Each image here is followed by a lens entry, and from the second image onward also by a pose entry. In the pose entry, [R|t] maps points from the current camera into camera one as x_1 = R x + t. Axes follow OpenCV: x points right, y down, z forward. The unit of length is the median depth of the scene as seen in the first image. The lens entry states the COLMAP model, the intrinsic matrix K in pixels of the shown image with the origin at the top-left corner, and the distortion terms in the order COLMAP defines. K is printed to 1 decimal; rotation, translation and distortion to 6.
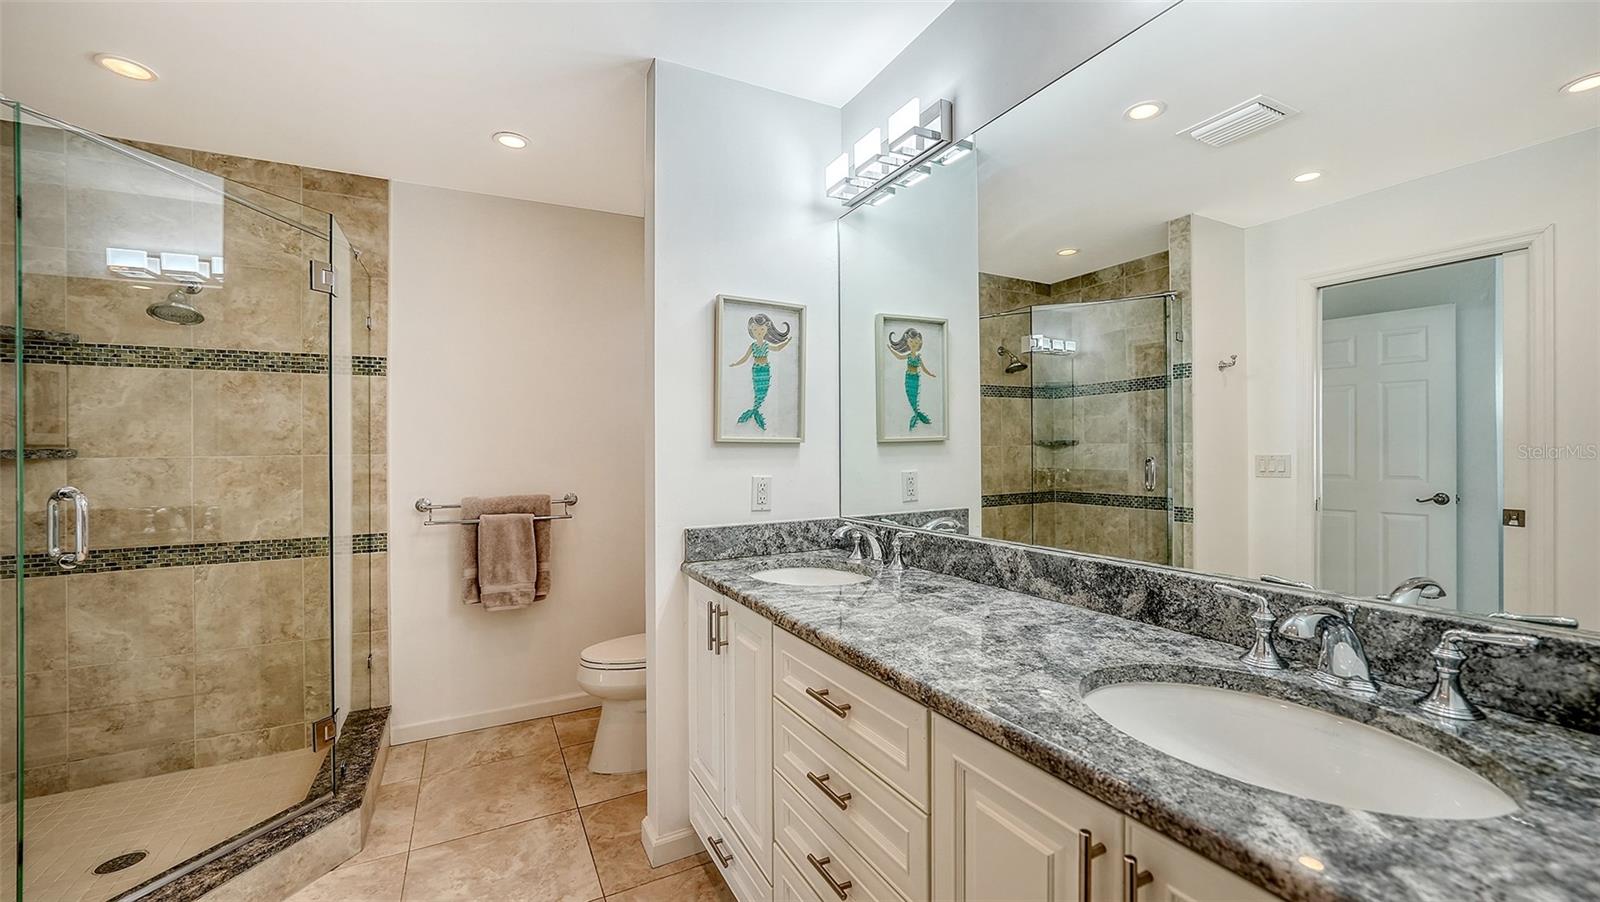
lens RADIAL K [[622.8, 0, 806.1], [0, 622.8, 451.6], [0, 0, 1]] dist [-0.001192, -0.000028]
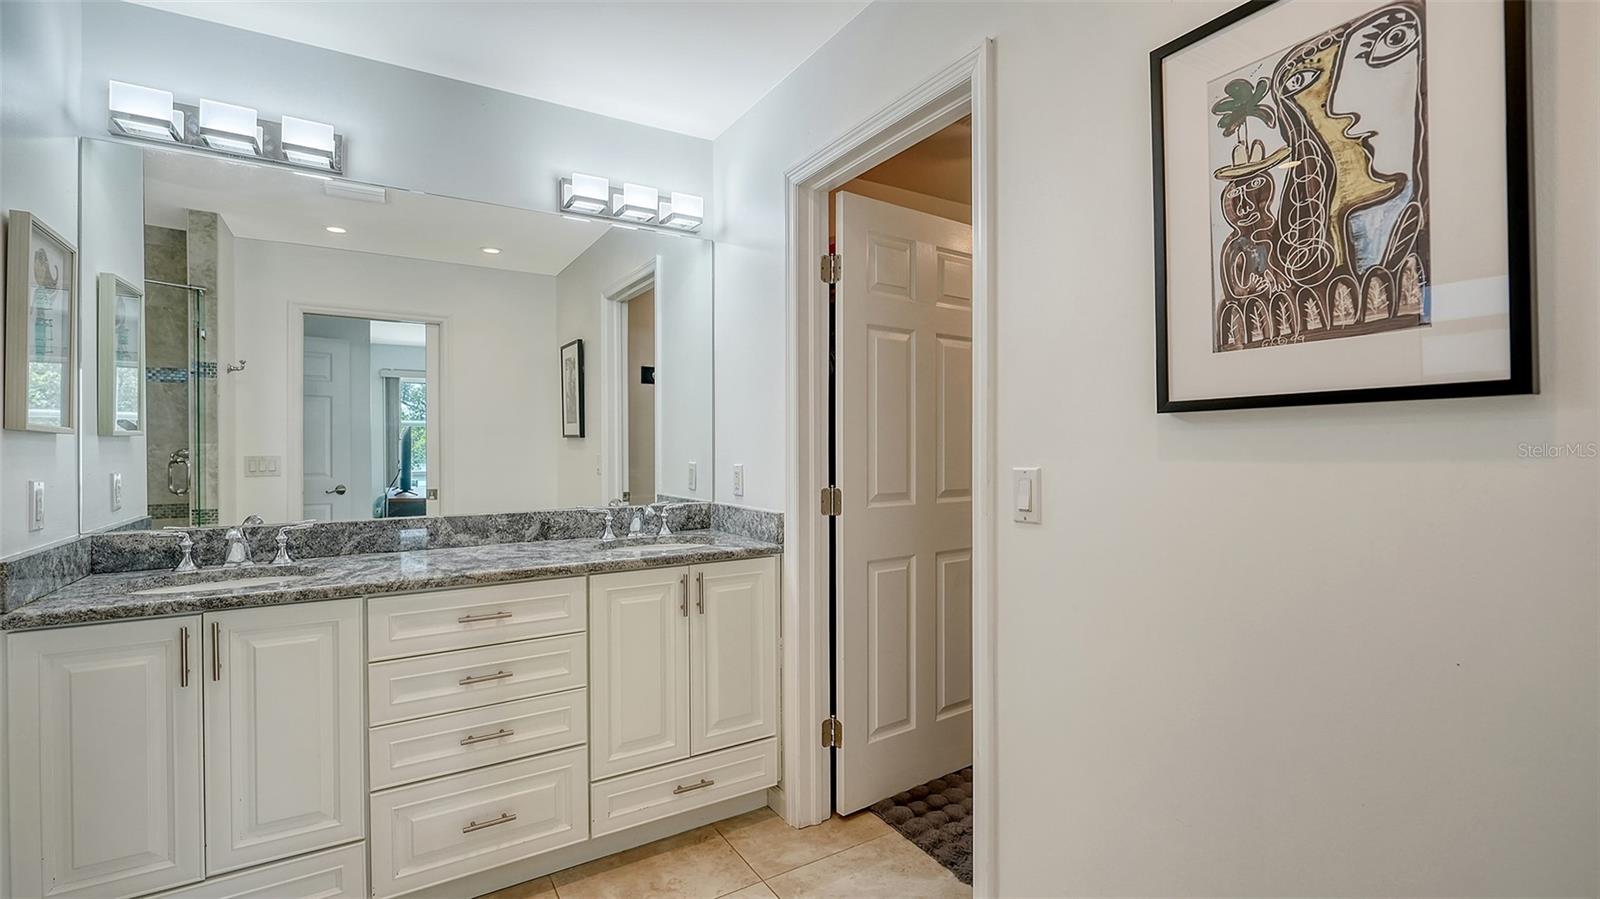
lens RADIAL K [[710.6, 0, 804.8], [0, 710.6, 450.1], [0, 0, 1]] dist [0.009939, -0.006191]
pose [[-0.049336, 0.006903, 0.998758, -1.332234], [0.006449, 0.999957, -0.006593, 0.024104], [-0.998761, 0.006116, -0.049378, 0.276599]]
